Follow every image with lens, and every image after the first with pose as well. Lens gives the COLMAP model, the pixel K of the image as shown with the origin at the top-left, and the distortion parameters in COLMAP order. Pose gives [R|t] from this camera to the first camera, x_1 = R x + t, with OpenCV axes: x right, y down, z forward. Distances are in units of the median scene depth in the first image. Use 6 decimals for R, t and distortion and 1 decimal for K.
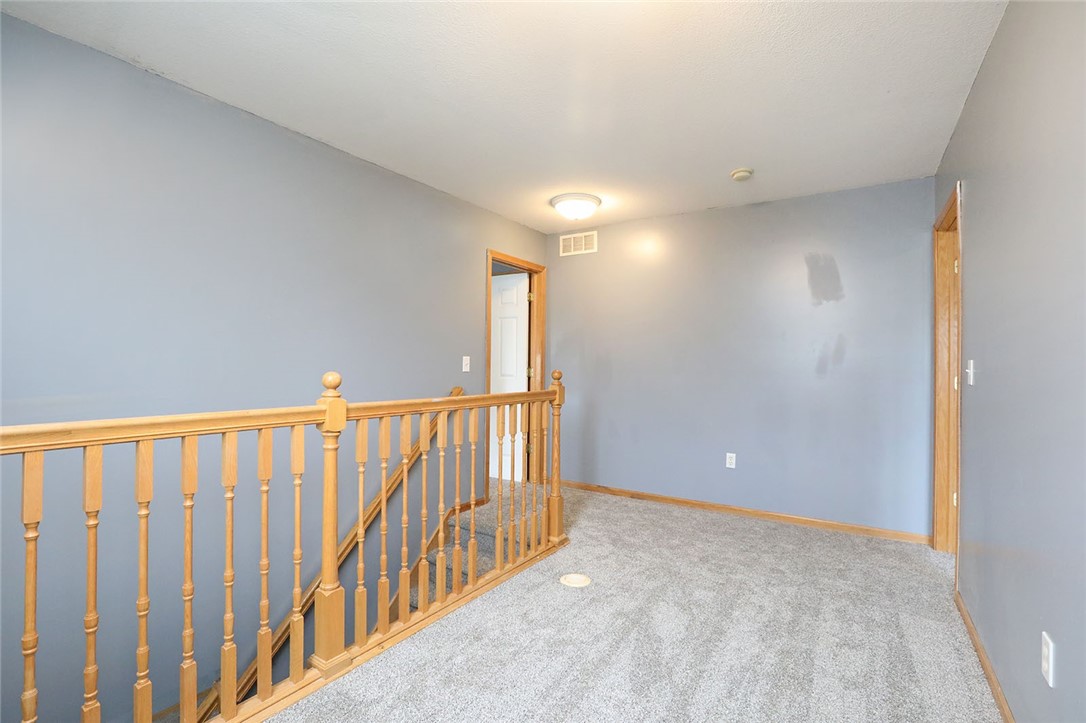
lens RADIAL K [[491.6, 0, 543.0], [0, 491.6, 361.5], [0, 0, 1]] dist [0.000929, 0.000130]
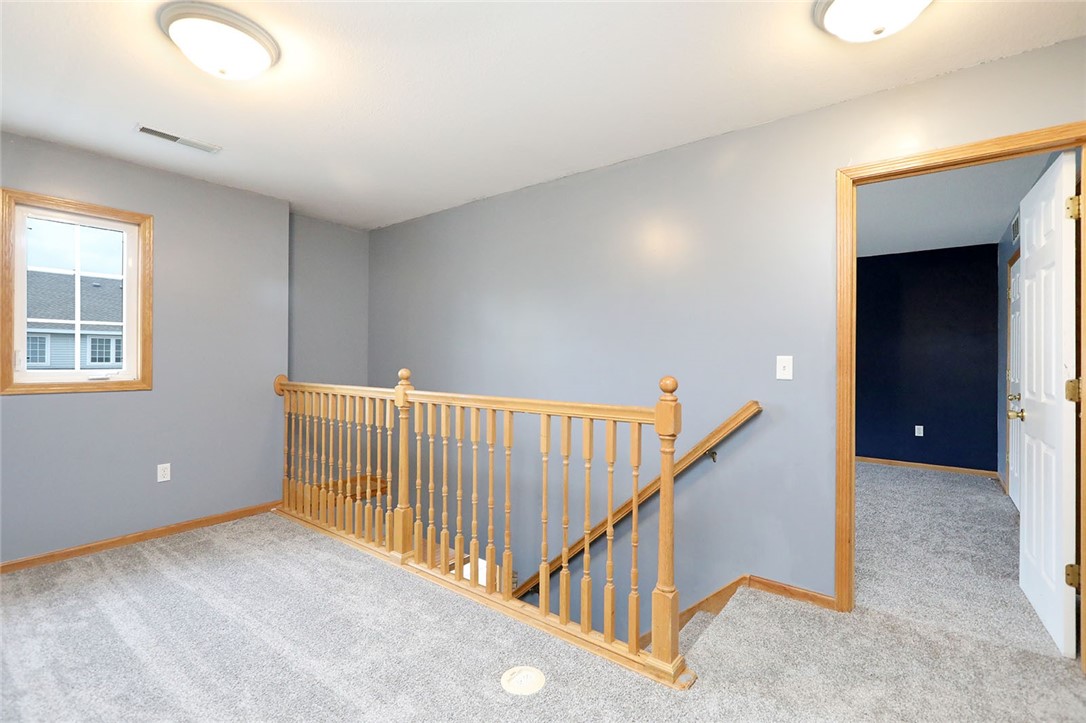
lens RADIAL K [[491.6, 0, 543.0], [0, 491.6, 361.5], [0, 0, 1]] dist [0.000929, 0.000130]
pose [[-0.084094, -0.013590, -0.996365, 0.703482], [-0.002089, 0.999907, -0.013462, 0.008584], [0.996456, 0.000950, -0.084114, 0.997992]]
